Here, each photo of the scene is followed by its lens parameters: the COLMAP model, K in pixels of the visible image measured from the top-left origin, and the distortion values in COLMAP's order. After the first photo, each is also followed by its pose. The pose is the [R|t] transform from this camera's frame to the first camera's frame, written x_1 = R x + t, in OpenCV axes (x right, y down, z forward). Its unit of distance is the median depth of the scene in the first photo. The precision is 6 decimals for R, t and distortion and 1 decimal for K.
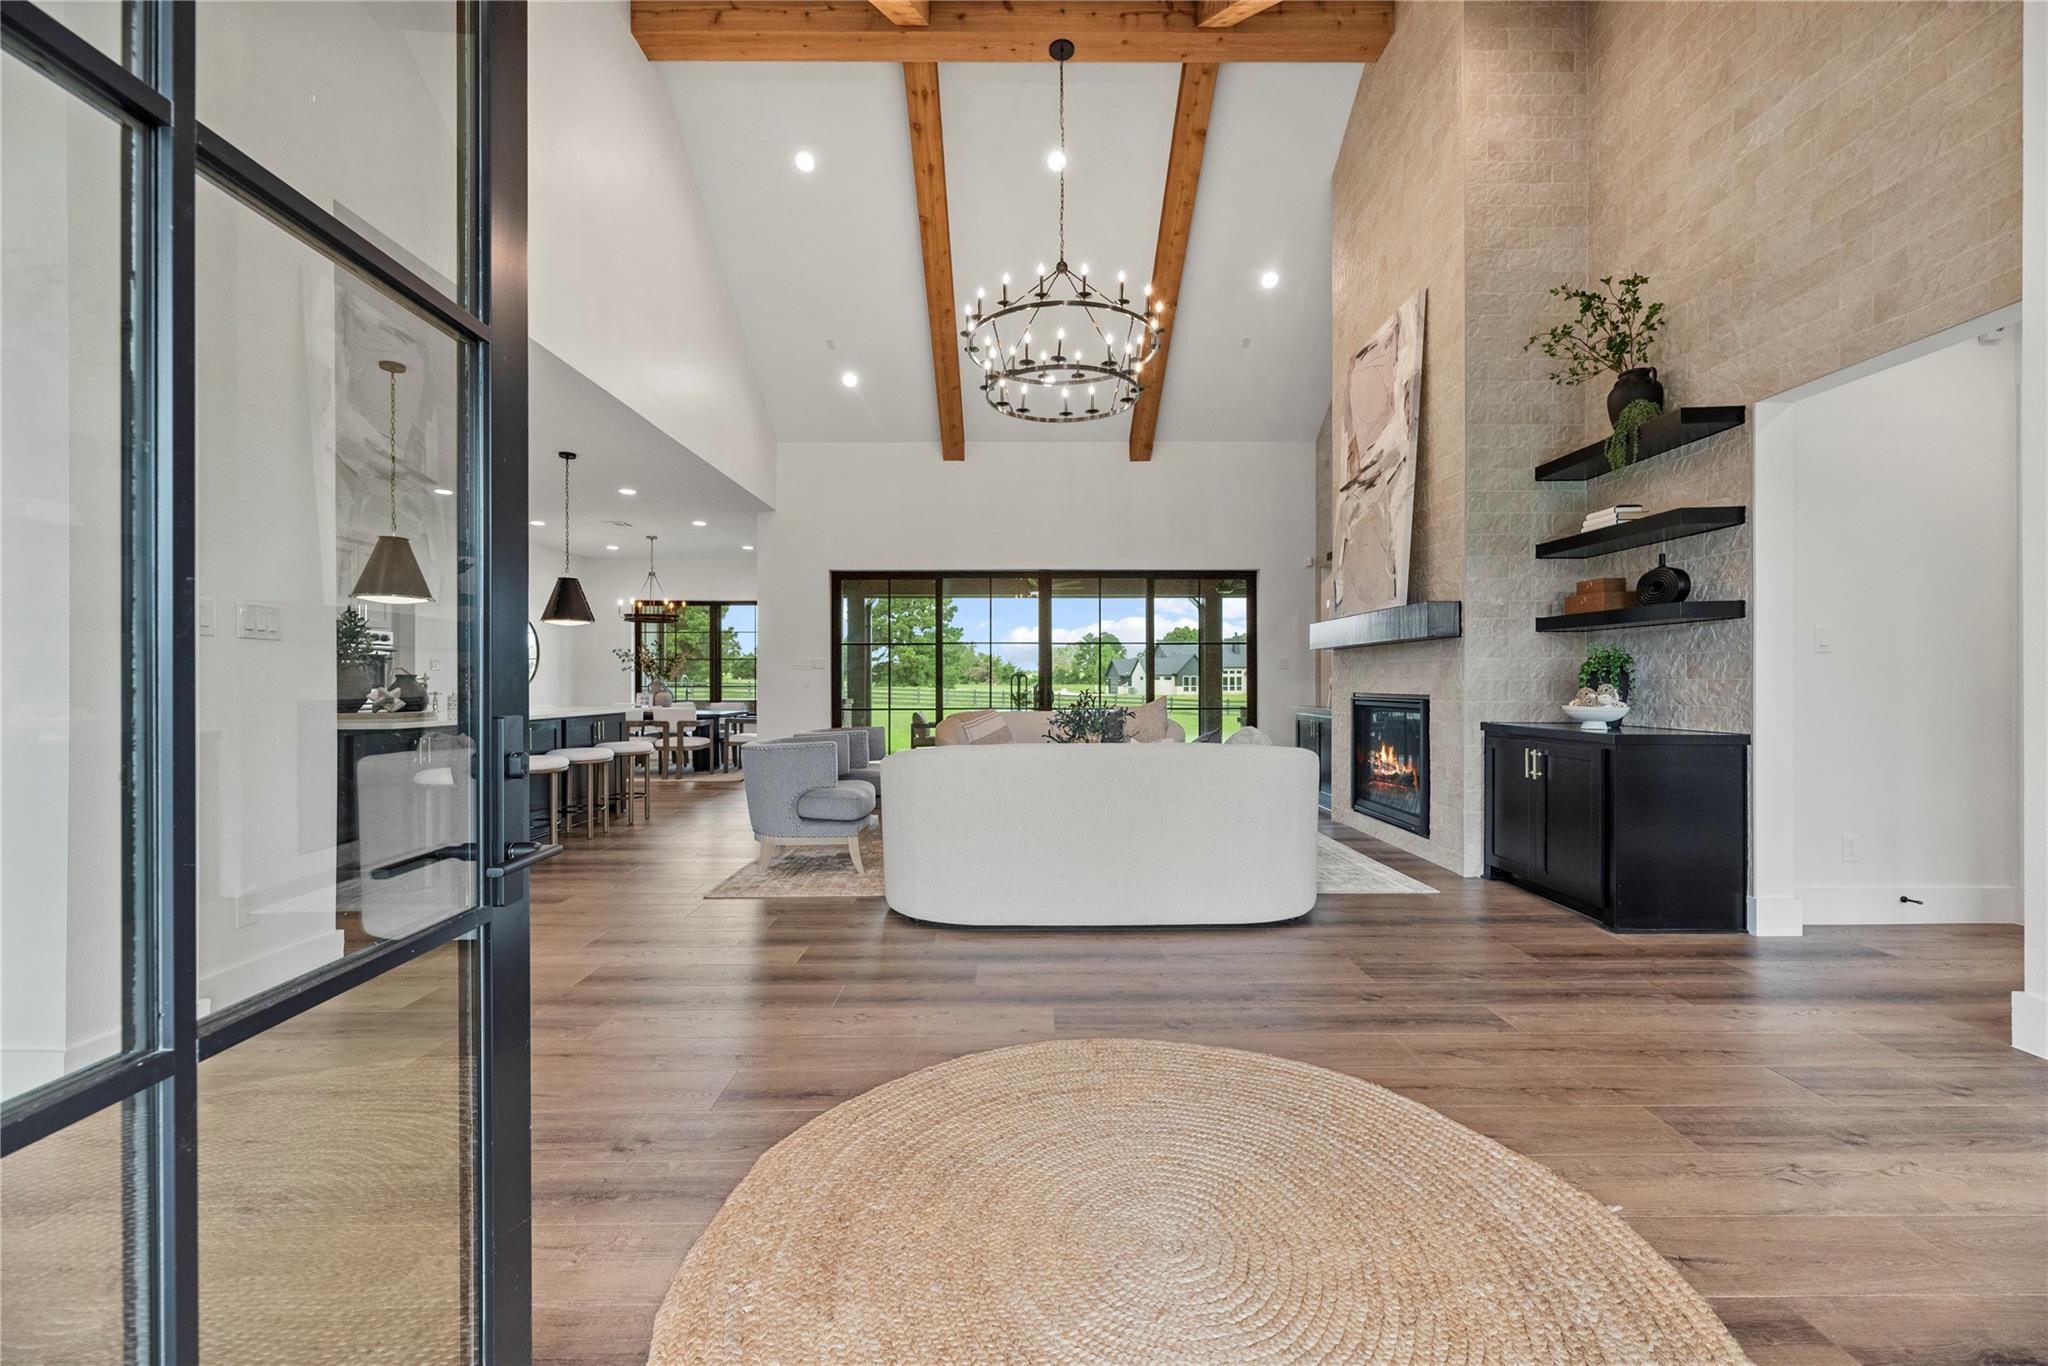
lens RADIAL K [[820.9, 0, 1025.6], [0, 820.9, 682.2], [0, 0, 1]] dist [0.002443, 0.000053]
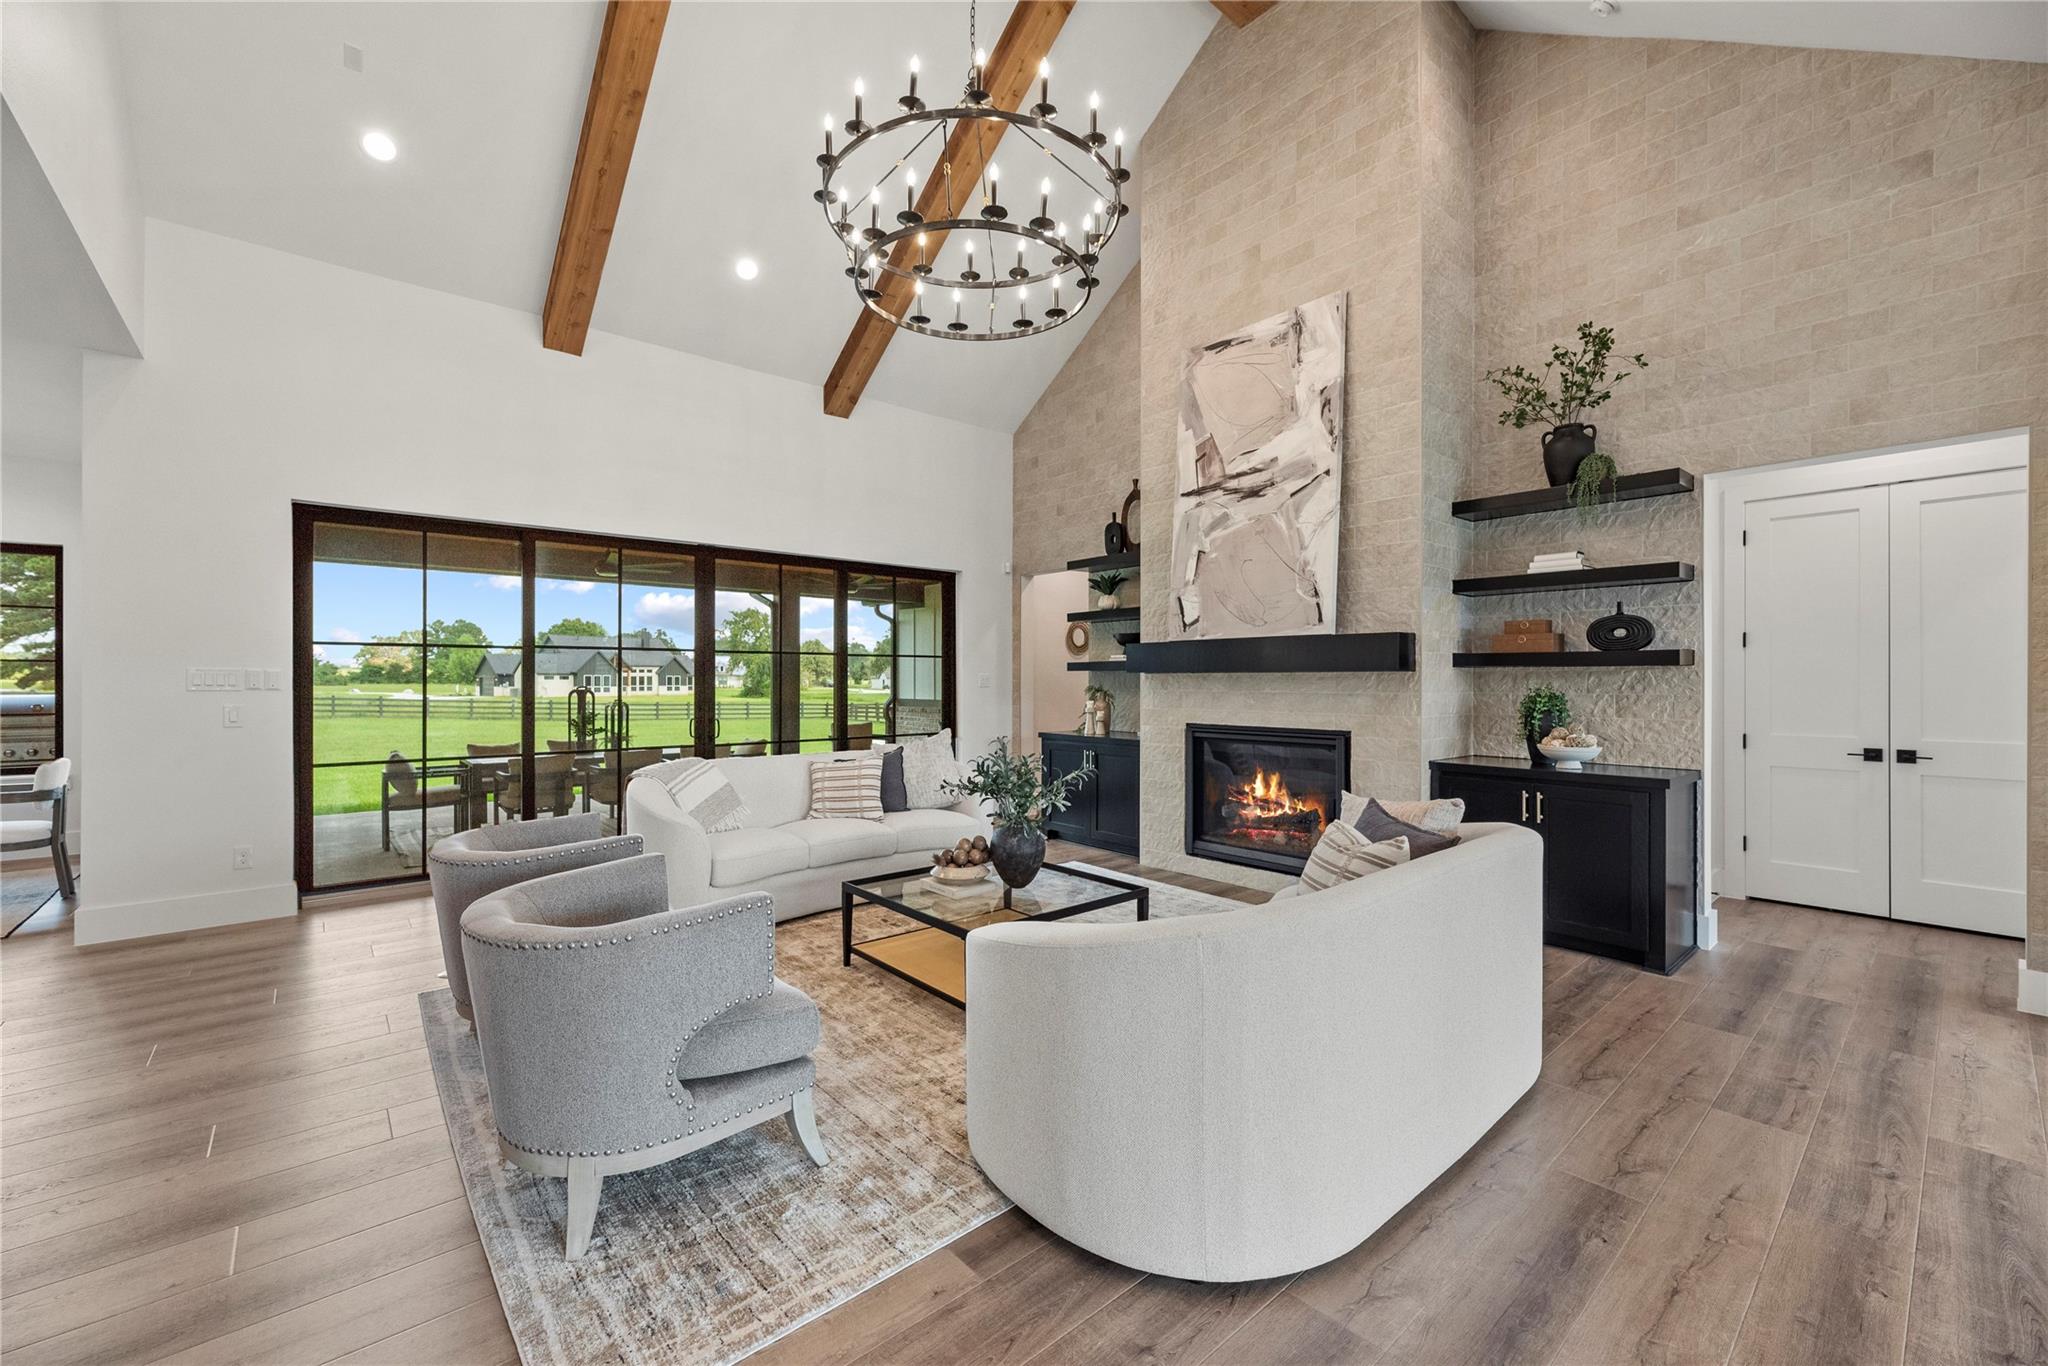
lens RADIAL K [[820.9, 0, 1023.2], [0, 820.9, 680.0], [0, 0, 1]] dist [0.002443, 0.000053]
pose [[0.762654, 0.003226, 0.646798, -0.489724], [-0.002715, 0.999995, -0.001787, -0.049160], [-0.646801, -0.000393, 0.762659, 0.668279]]
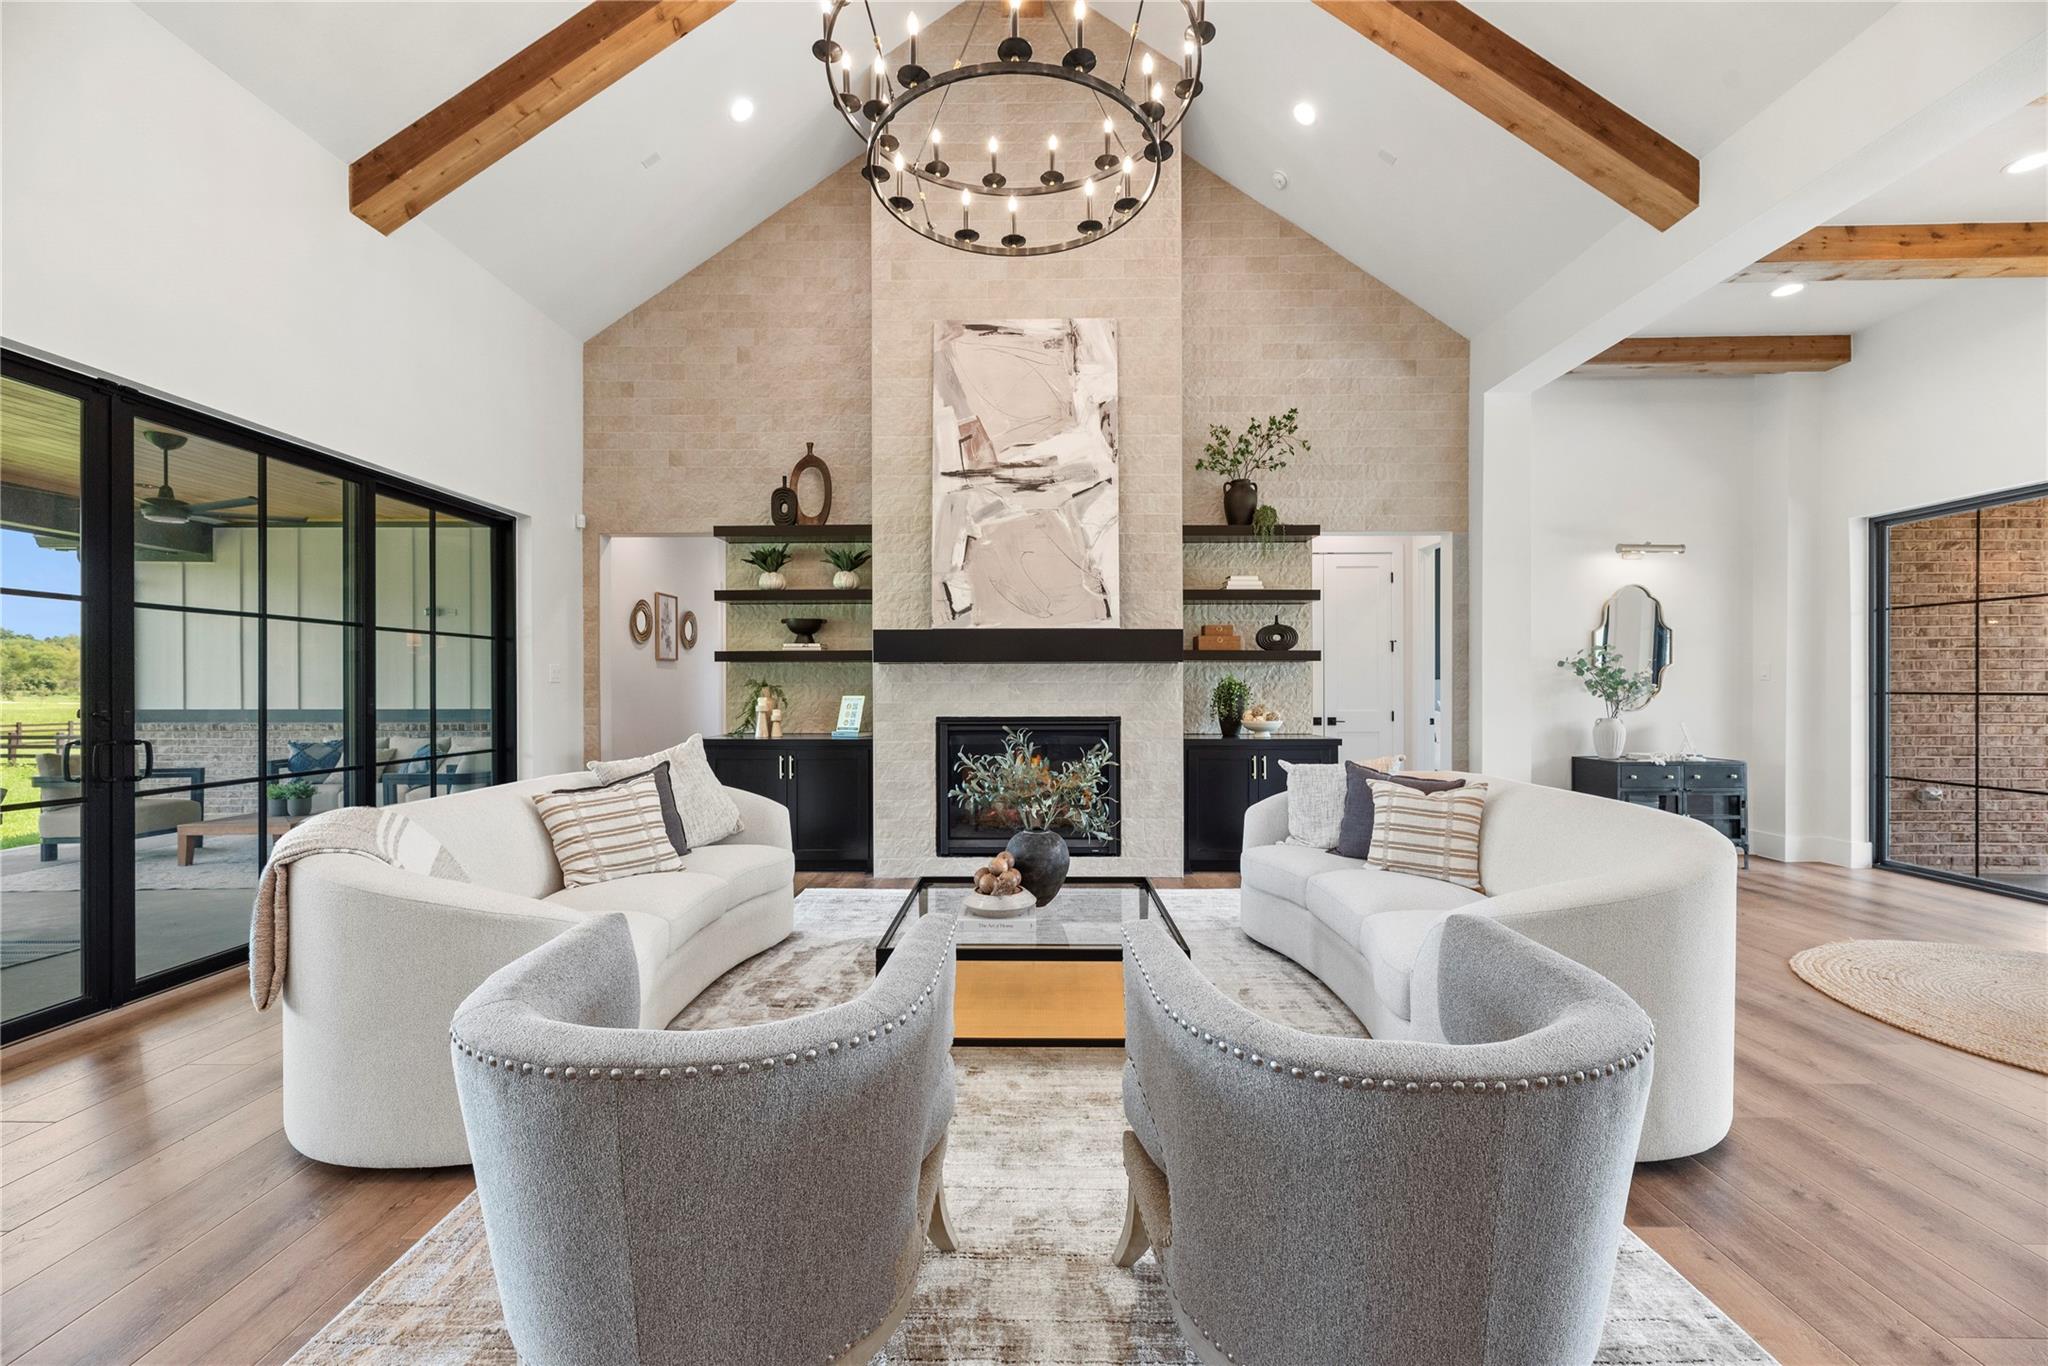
lens RADIAL K [[820.9, 0, 1025.4], [0, 820.9, 687.4], [0, 0, 1]] dist [0.002443, 0.000053]
pose [[0.016094, 0.002771, 0.999867, -0.683213], [0.002316, 0.999993, -0.002809, -0.022836], [-0.999868, 0.002361, 0.016088, 1.386560]]
